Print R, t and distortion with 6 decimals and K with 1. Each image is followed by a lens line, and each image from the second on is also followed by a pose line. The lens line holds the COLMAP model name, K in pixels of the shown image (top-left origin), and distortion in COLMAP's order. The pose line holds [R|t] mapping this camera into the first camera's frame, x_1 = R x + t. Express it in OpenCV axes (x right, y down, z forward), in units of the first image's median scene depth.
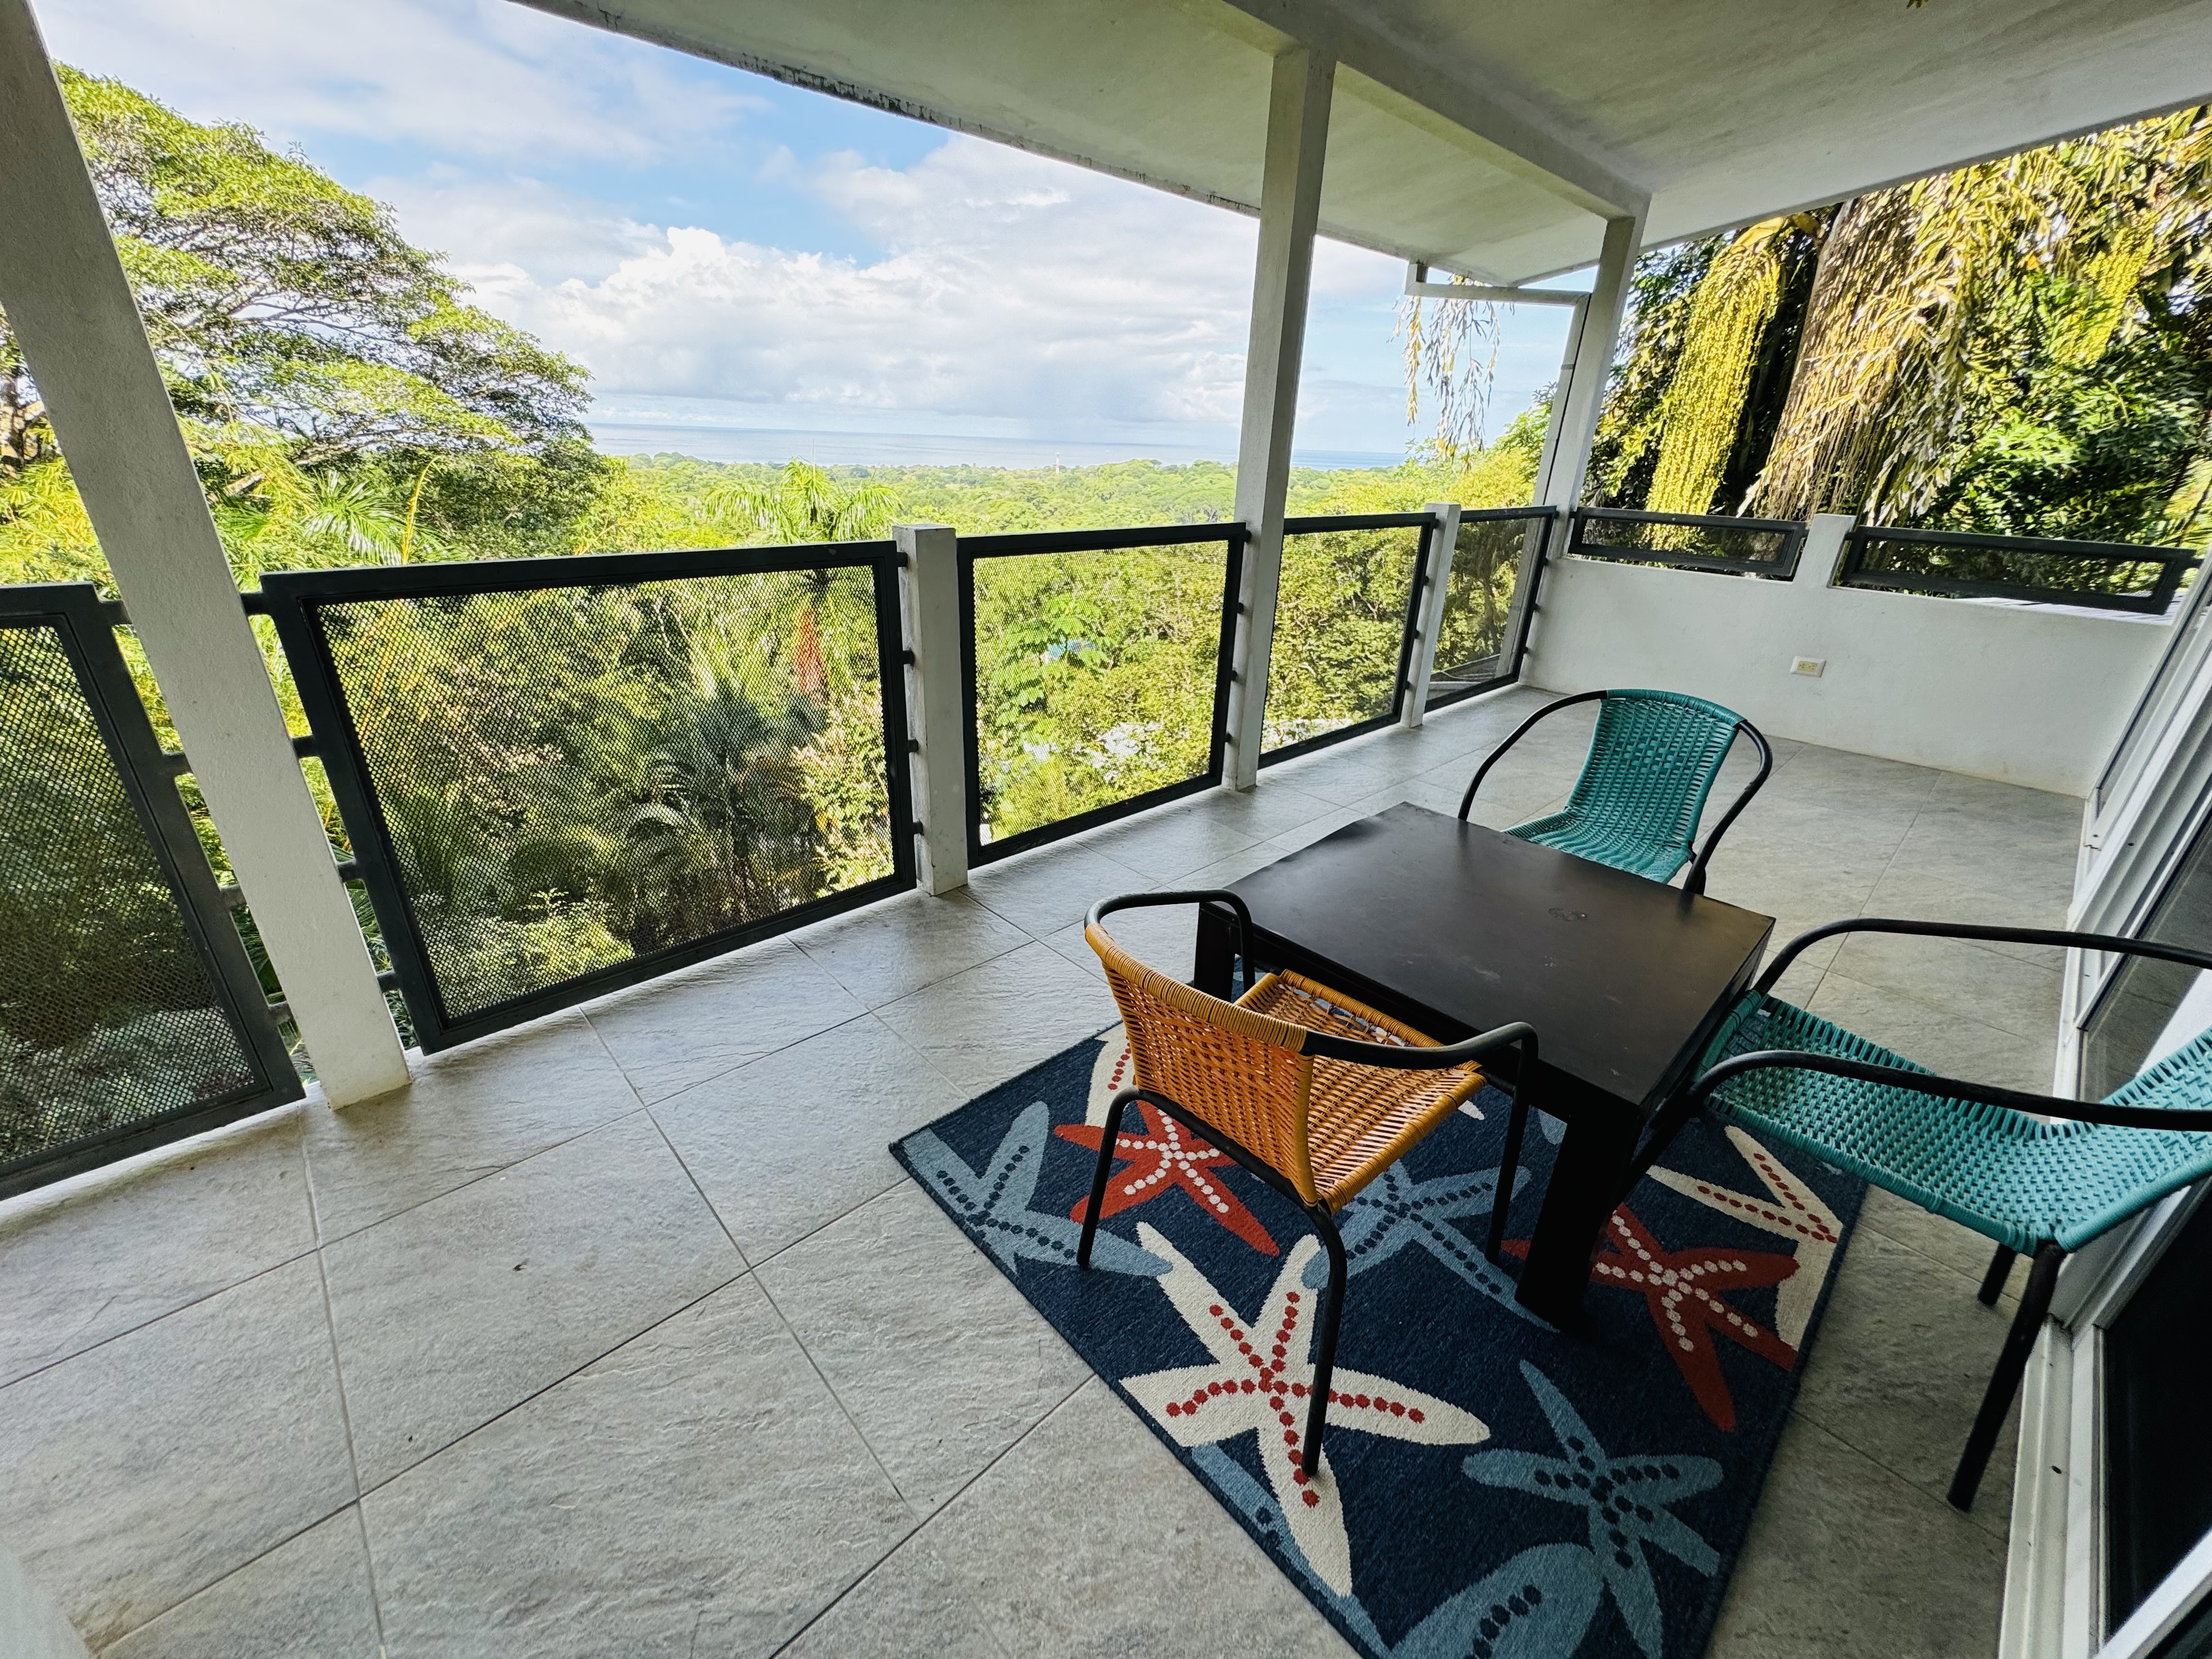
lens RADIAL K [[883.8, 0, 1106.0], [0, 883.8, 829.5], [0, 0, 1]] dist [-0.002513, 0.000455]
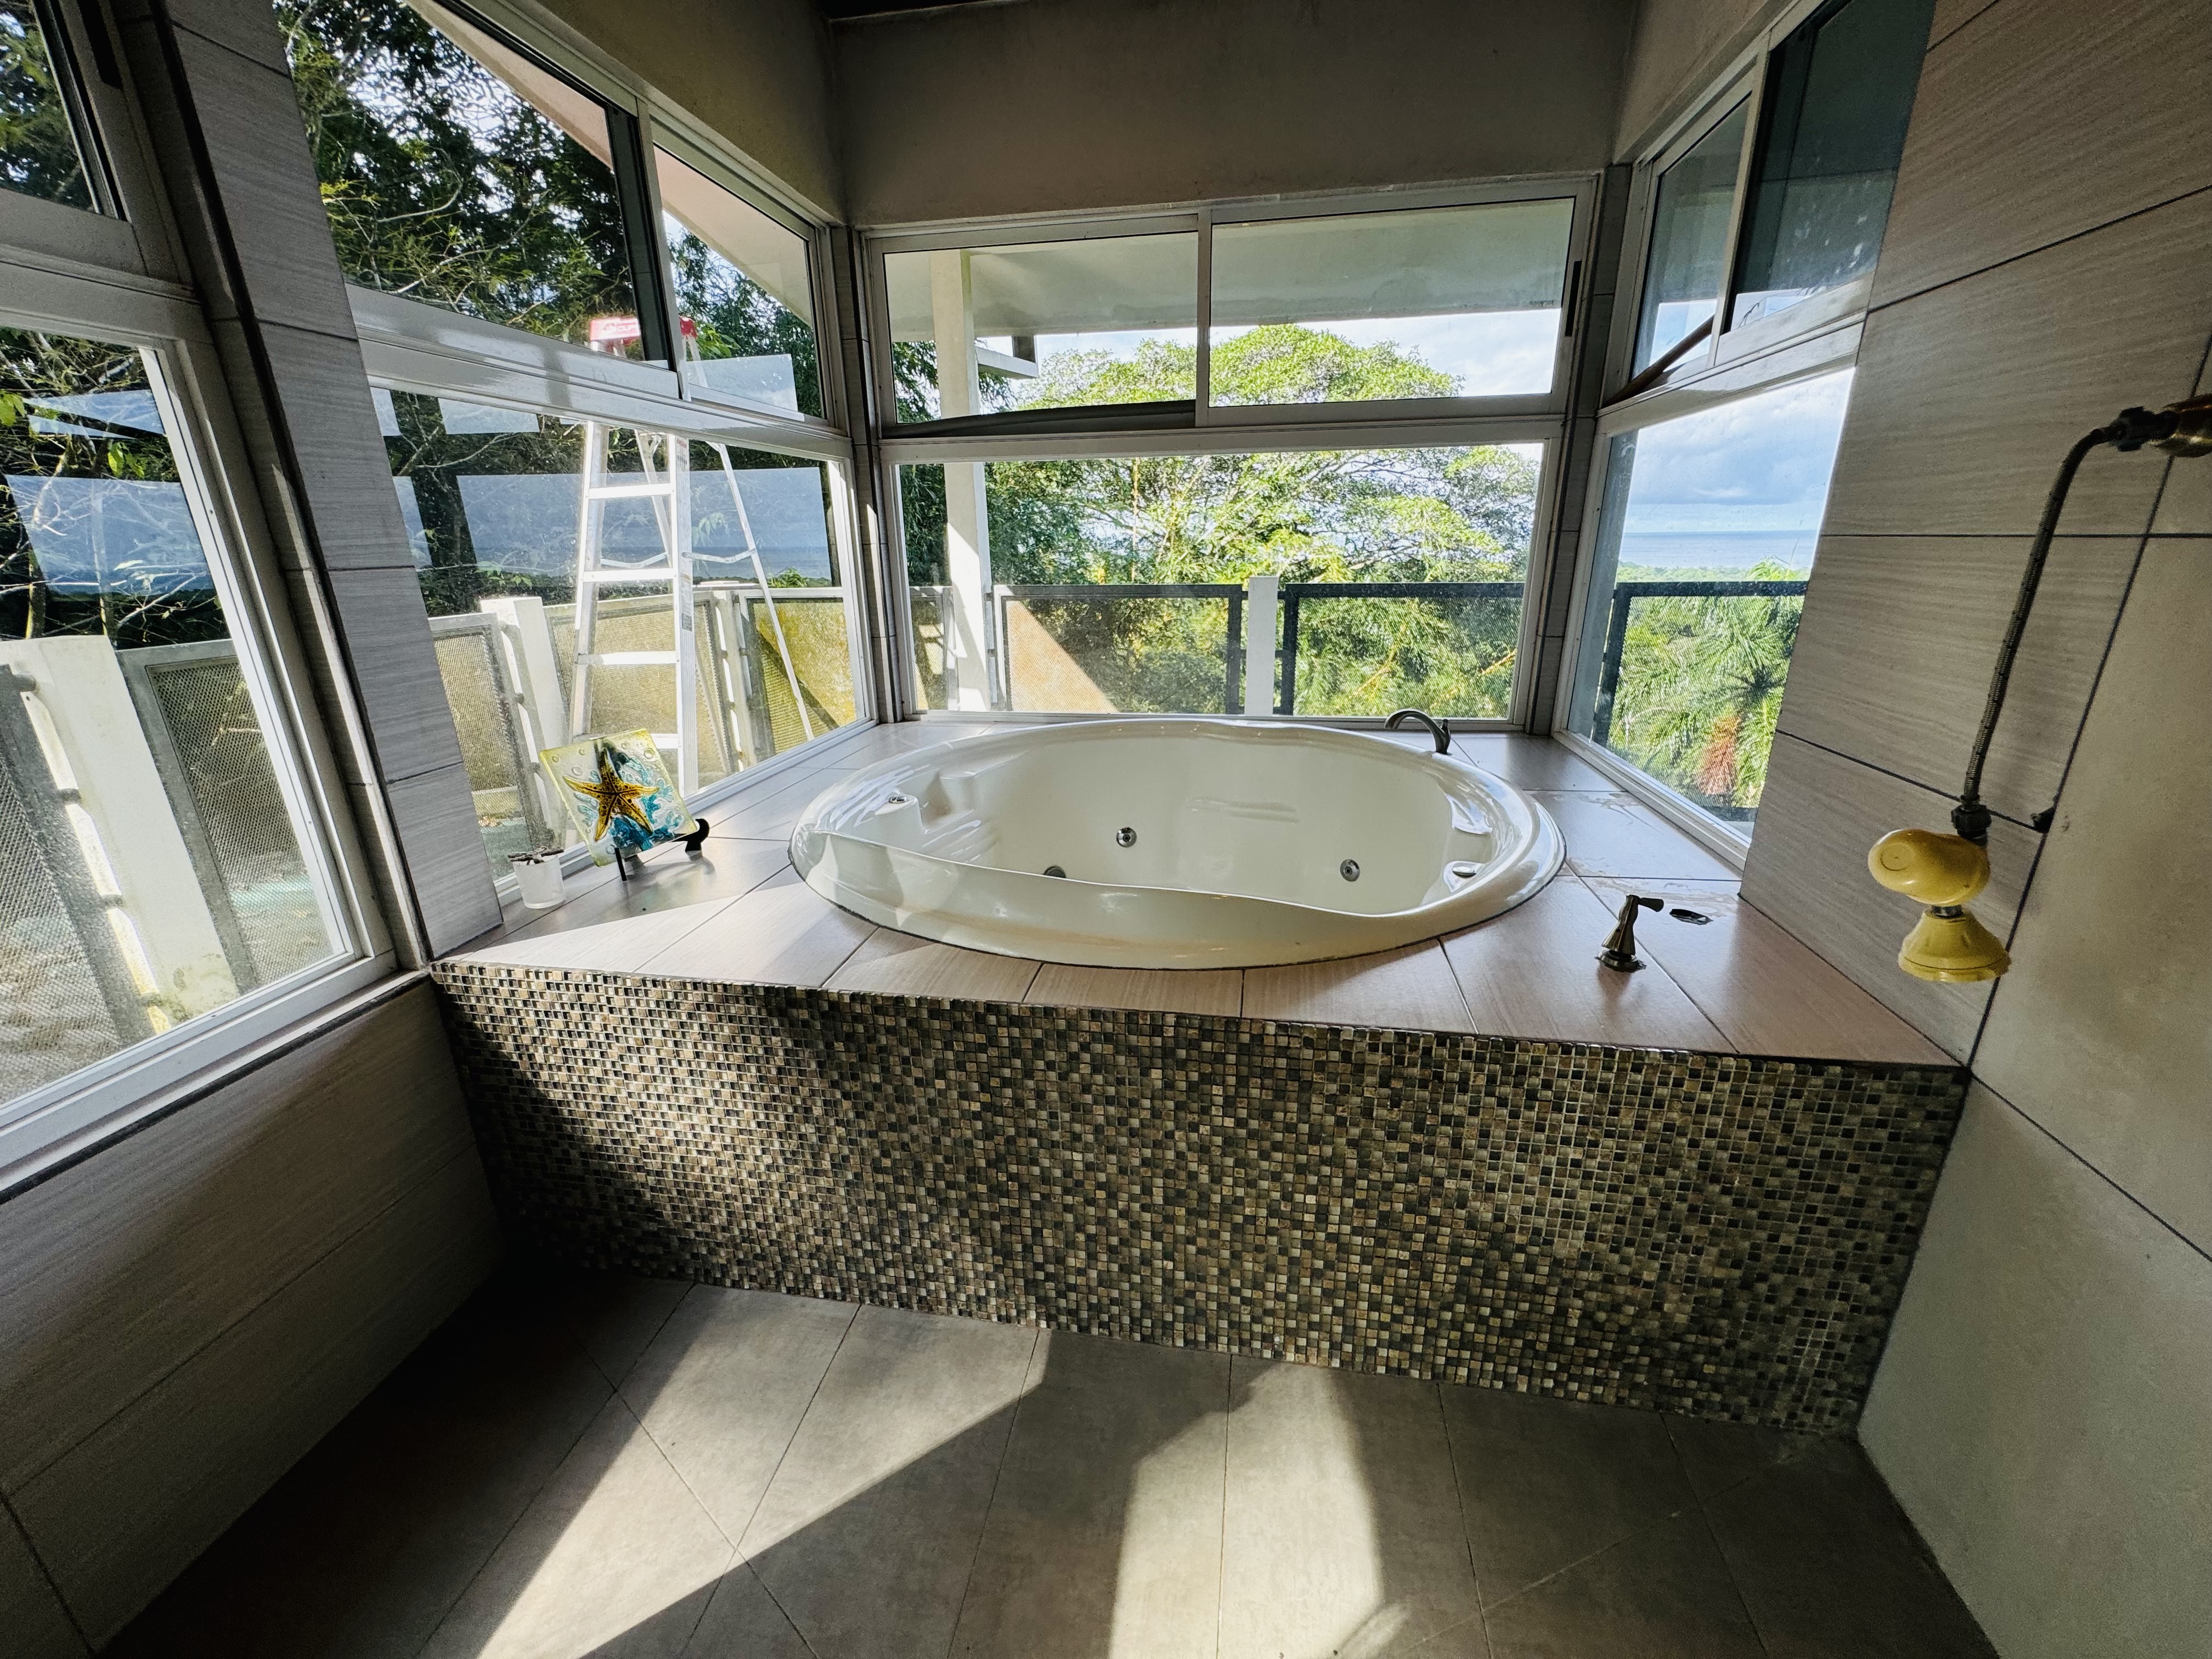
lens RADIAL K [[883.8, 0, 1106.0], [0, 883.8, 829.5], [0, 0, 1]] dist [-0.002513, 0.000455]
pose [[0.571568, 0.213940, -0.792174, 1.104114], [-0.296855, 0.953934, 0.043439, 0.504683], [0.764975, 0.210333, 0.608747, -0.975620]]
